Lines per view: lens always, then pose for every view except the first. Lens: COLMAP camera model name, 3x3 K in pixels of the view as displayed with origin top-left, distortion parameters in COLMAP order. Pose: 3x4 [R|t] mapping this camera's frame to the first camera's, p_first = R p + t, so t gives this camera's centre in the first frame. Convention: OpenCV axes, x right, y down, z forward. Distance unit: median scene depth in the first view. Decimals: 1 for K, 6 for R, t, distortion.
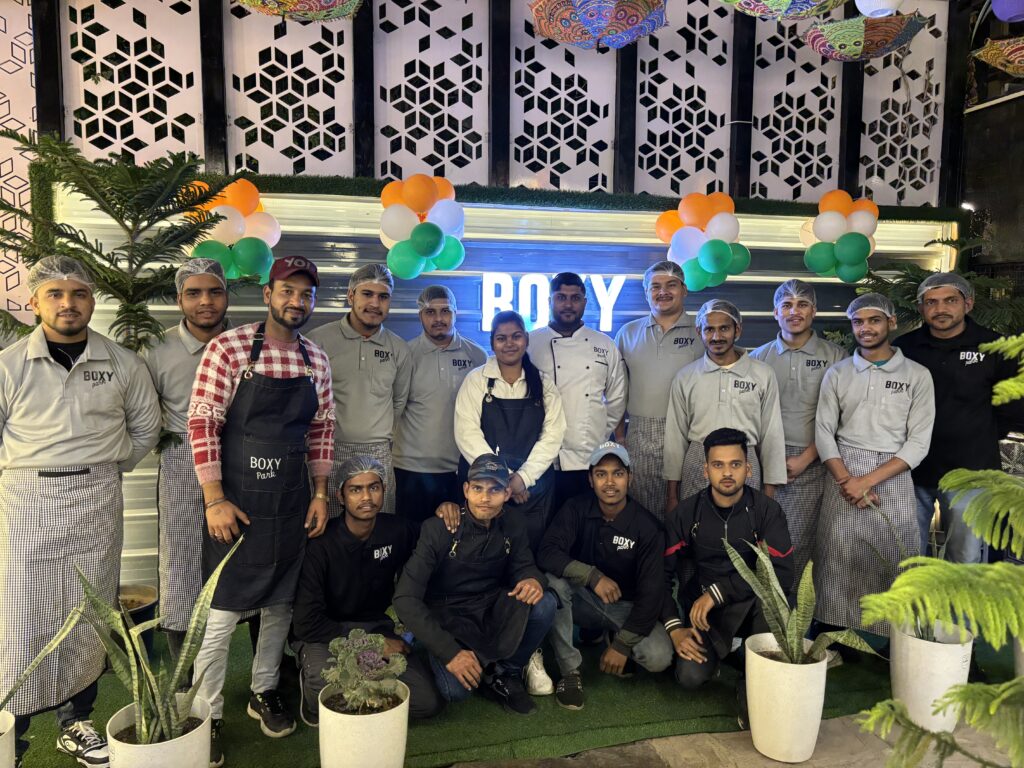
lens RADIAL K [[788.9, 0, 512.0], [0, 788.9, 384.0], [0, 0, 1]] dist [0.040310, 0.001398]
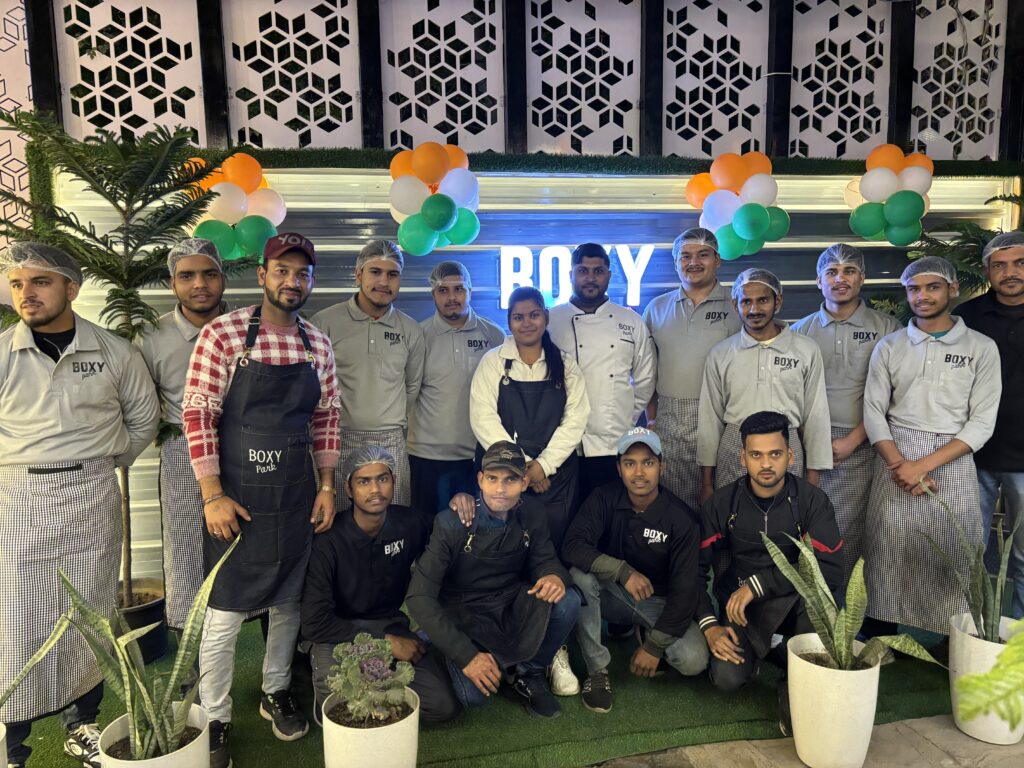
lens RADIAL K [[748.7, 0, 512.0], [0, 748.7, 384.0], [0, 0, 1]] dist [0.030227, -0.002652]
pose [[0.998148, -0.016861, -0.058442, 0.029281], [0.019045, 0.999133, 0.037022, -0.010926], [0.057767, -0.038067, 0.997604, 0.113954]]
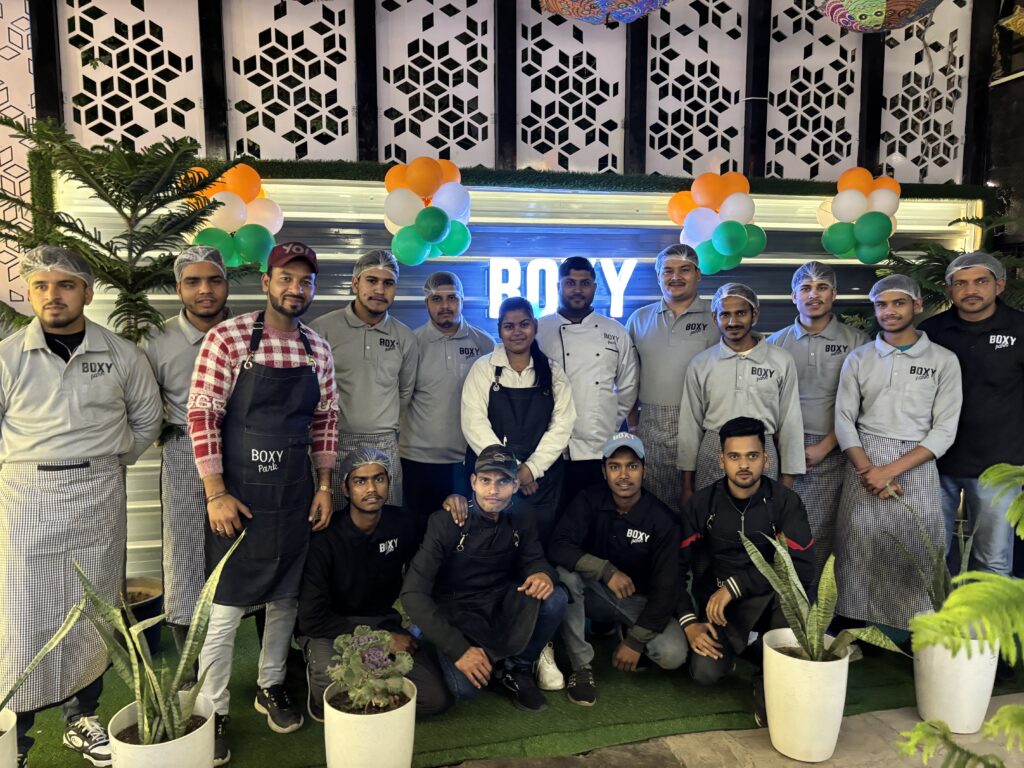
lens RADIAL K [[772.8, 0, 503.7], [0, 772.8, 384.4], [0, 0, 1]] dist [0.032697, 0.004725]
pose [[0.999660, -0.006701, -0.025191, 0.003625], [0.007218, 0.999764, 0.020492, -0.004673], [0.025048, -0.020667, 0.999473, 0.046901]]
